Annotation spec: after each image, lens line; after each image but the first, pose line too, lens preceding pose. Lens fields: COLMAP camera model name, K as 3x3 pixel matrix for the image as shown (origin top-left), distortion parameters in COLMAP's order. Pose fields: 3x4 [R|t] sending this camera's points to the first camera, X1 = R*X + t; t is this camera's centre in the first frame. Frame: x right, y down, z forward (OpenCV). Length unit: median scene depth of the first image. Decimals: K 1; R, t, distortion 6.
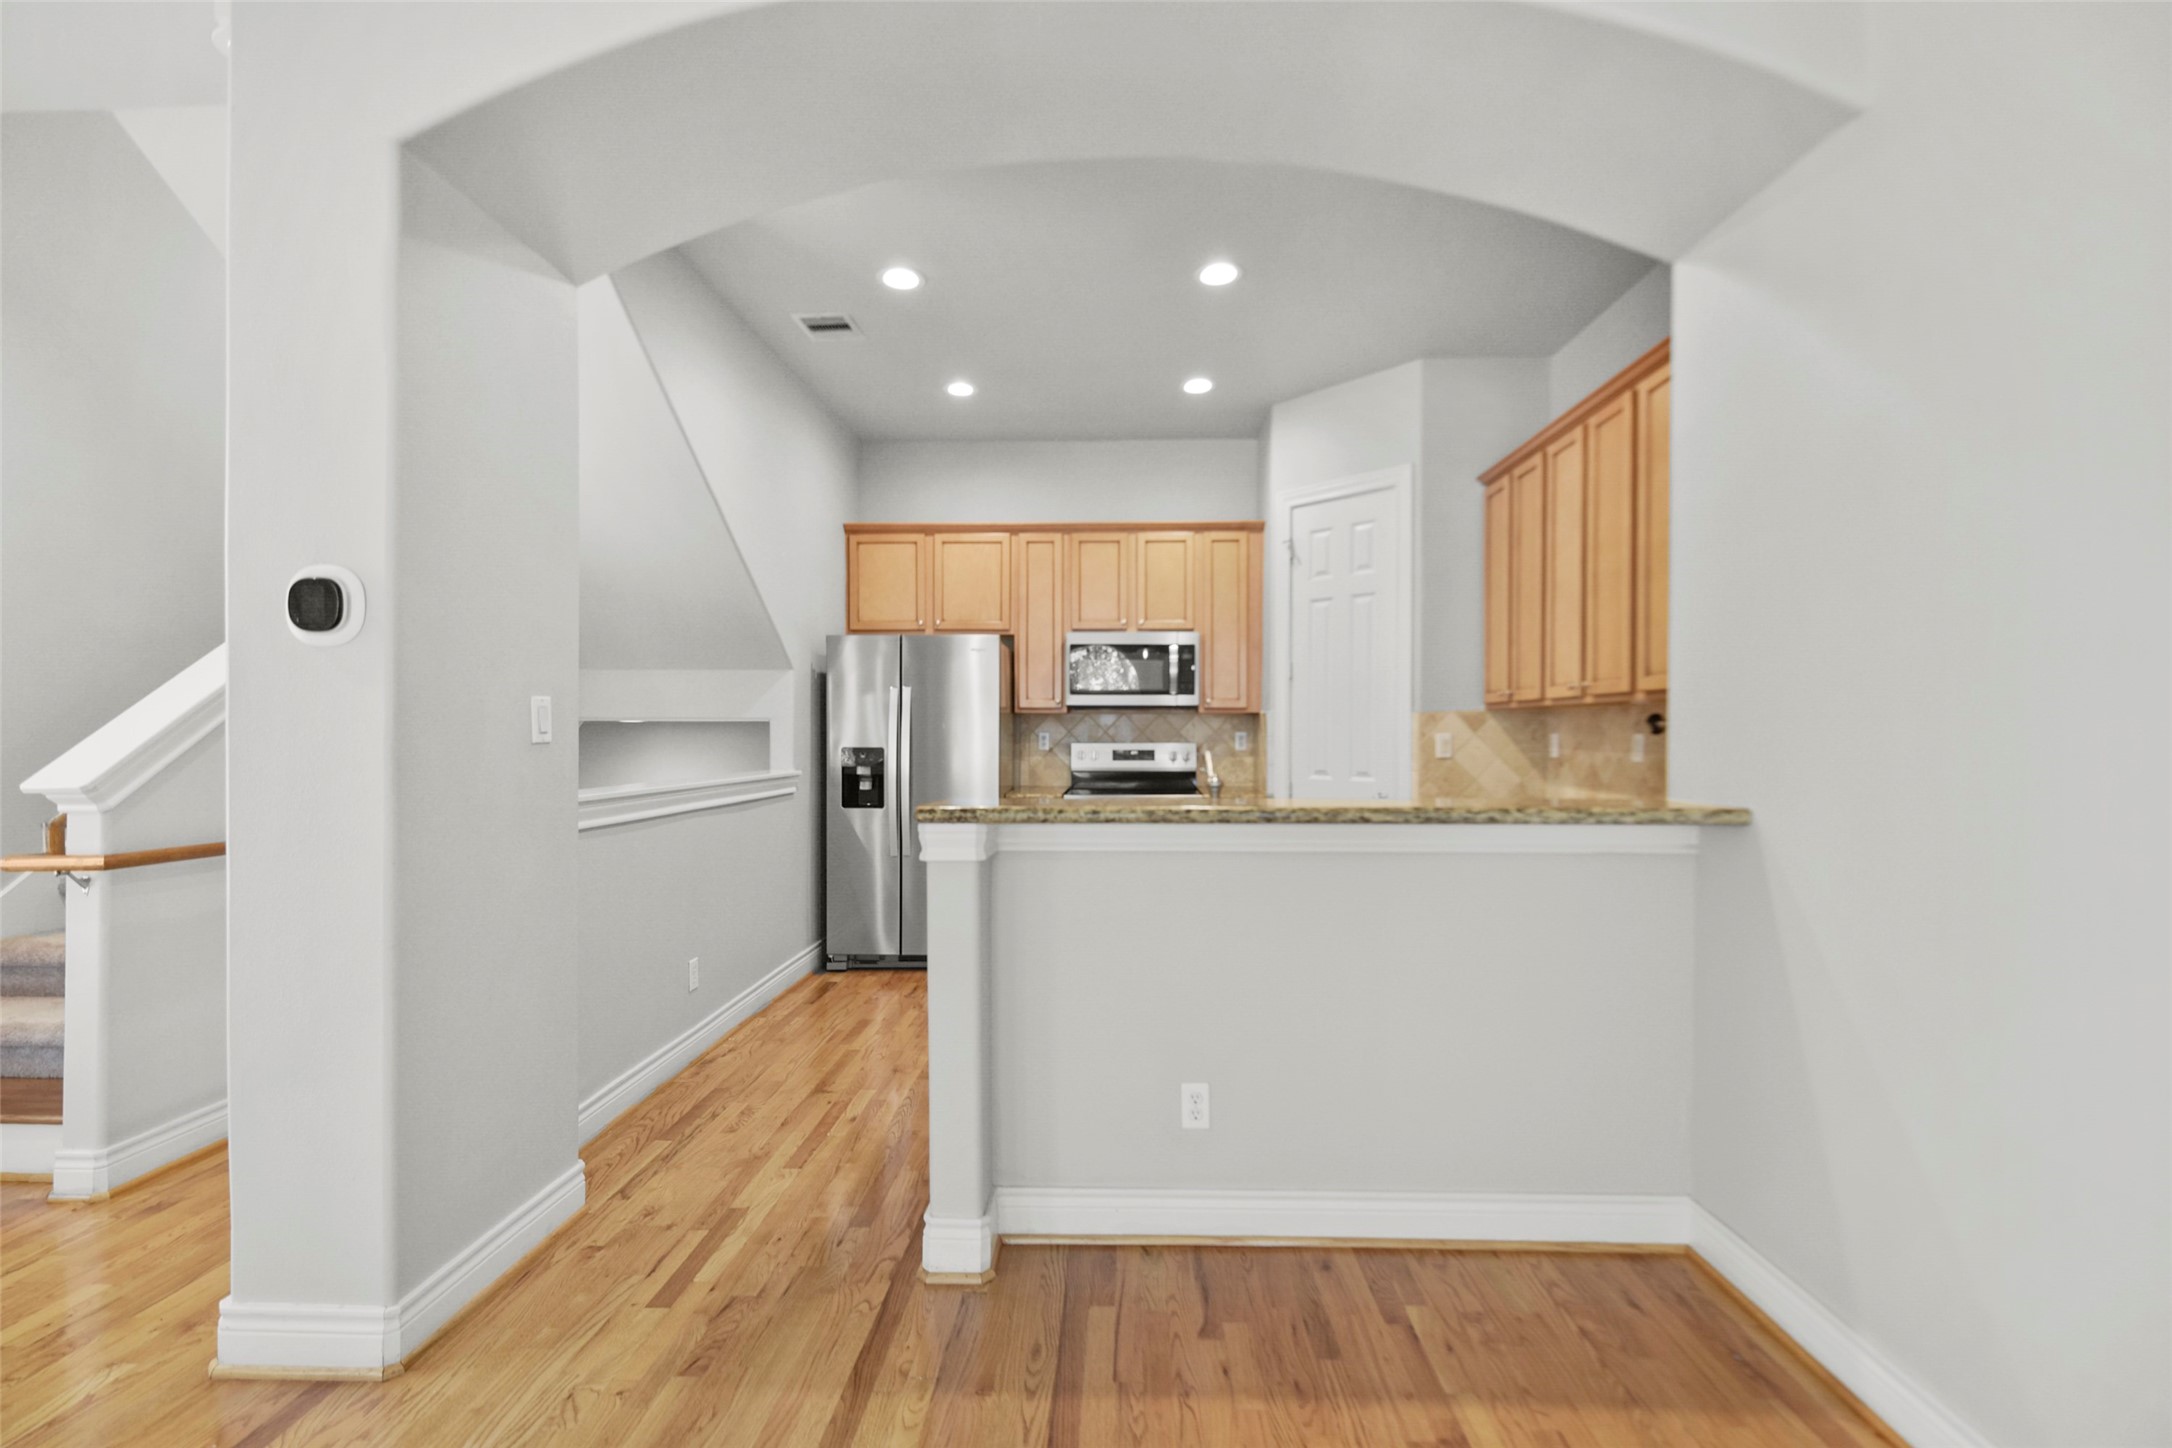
lens RADIAL K [[937.7, 0, 1104.8], [0, 937.7, 735.7], [0, 0, 1]] dist [0.019131, -0.009942]
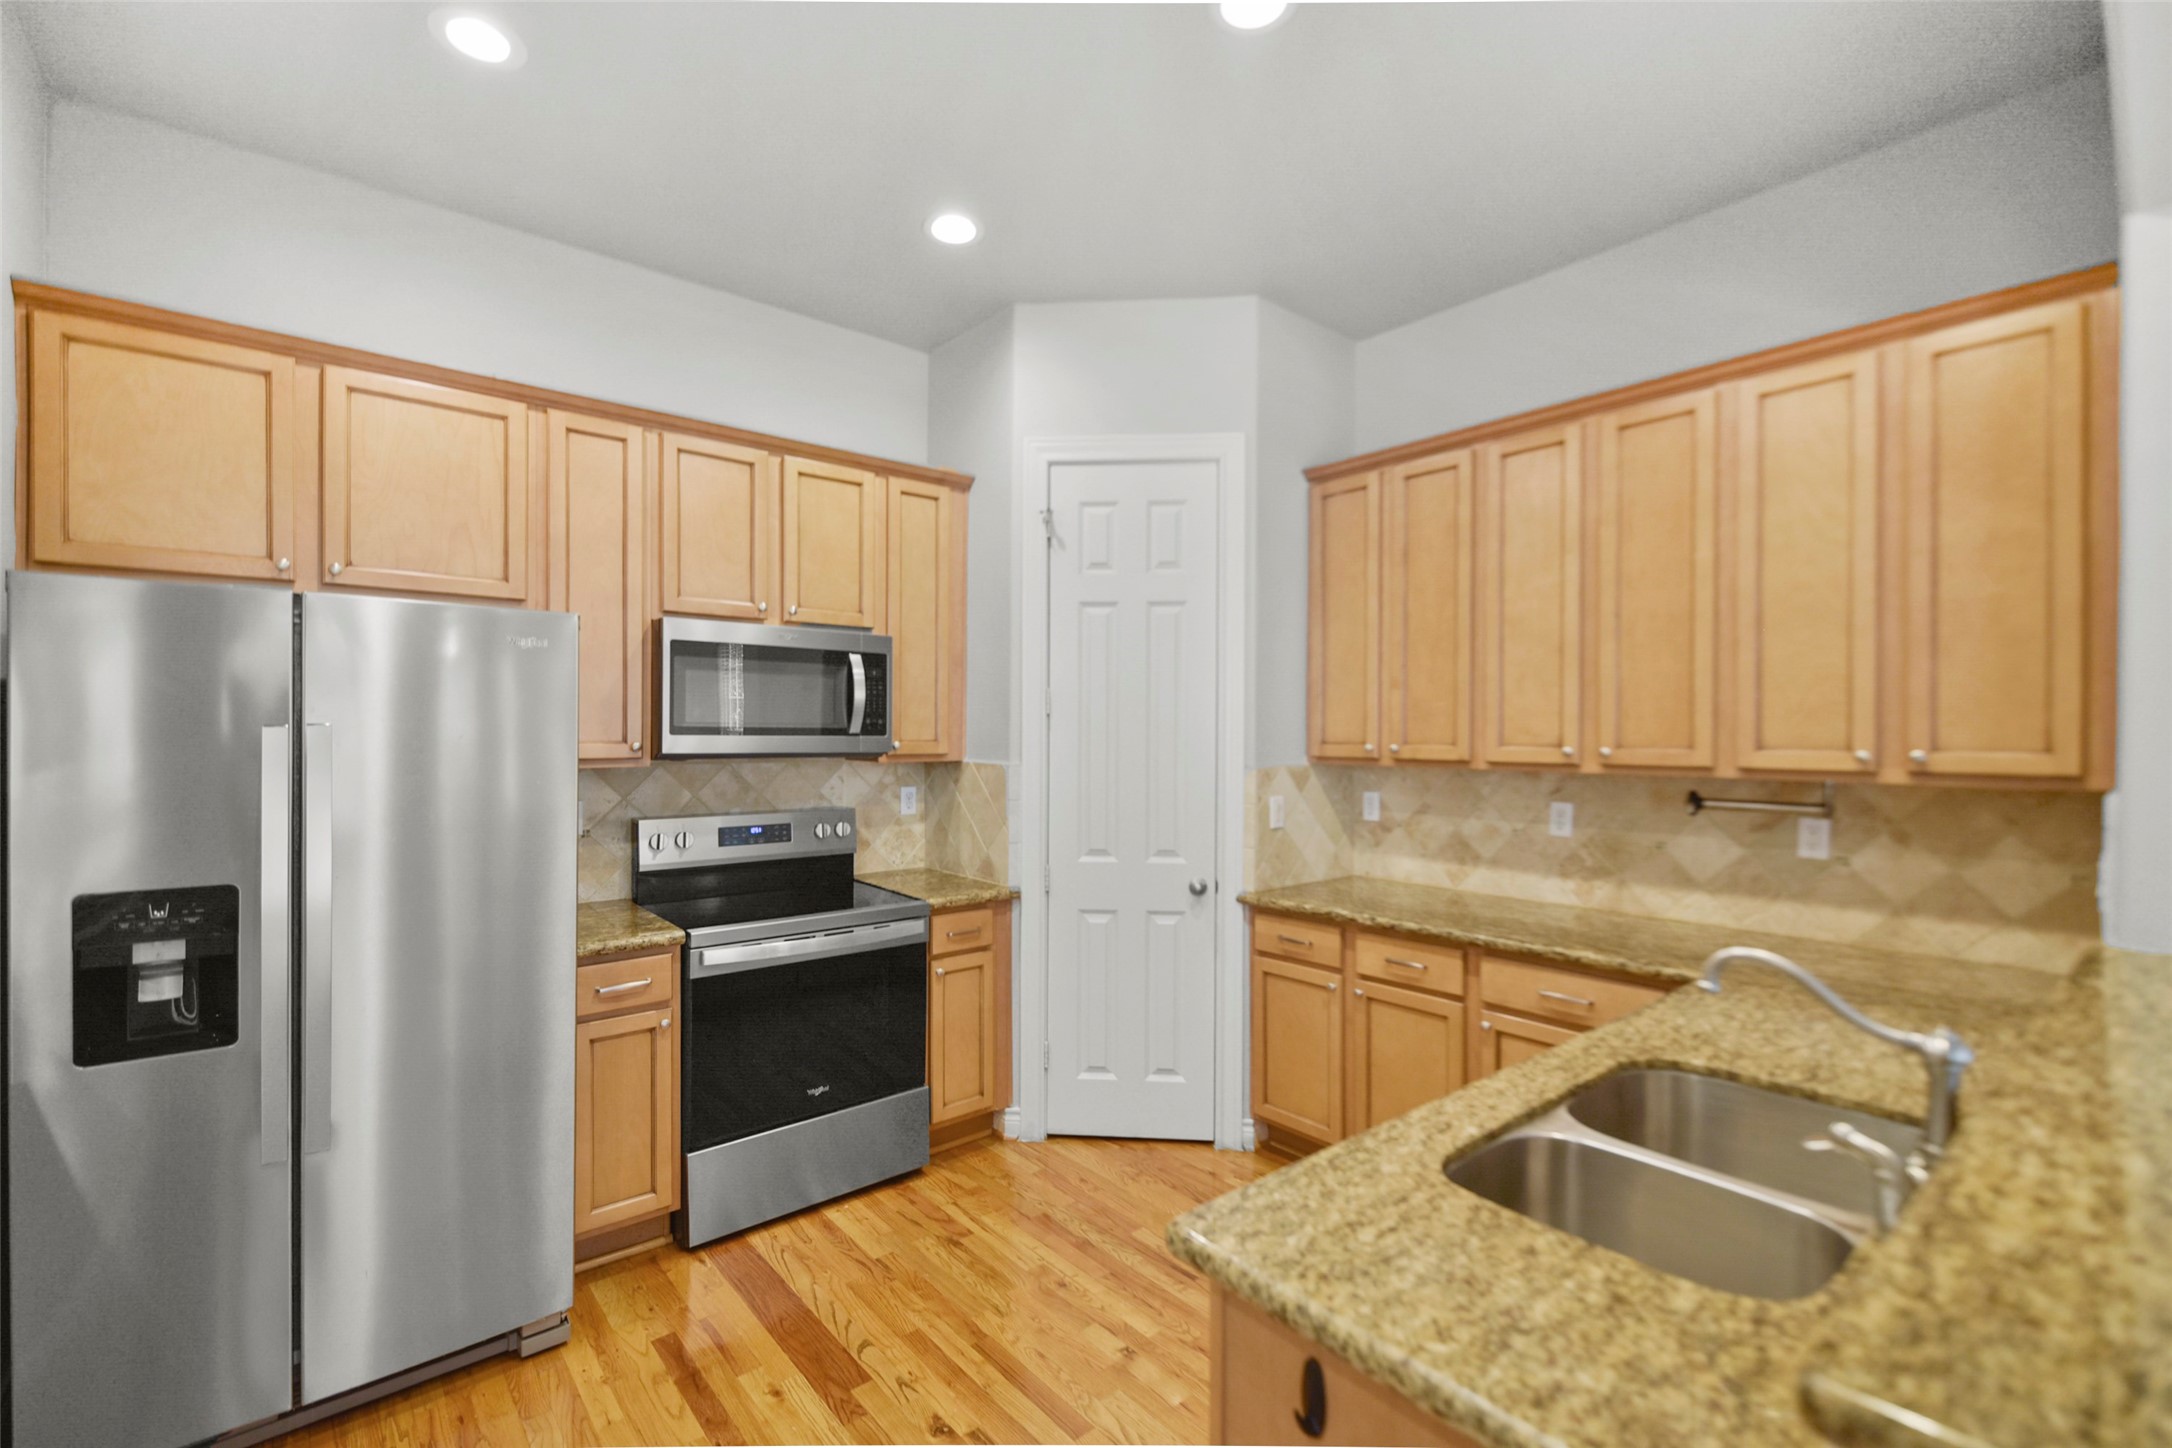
lens RADIAL K [[937.7, 0, 1104.8], [0, 937.7, 735.7], [0, 0, 1]] dist [0.019131, -0.009942]
pose [[0.741768, -0.000806, 0.670657, -0.213336], [0.001207, 0.999999, -0.000134, -0.043195], [-0.670656, 0.000909, 0.741768, 0.443628]]
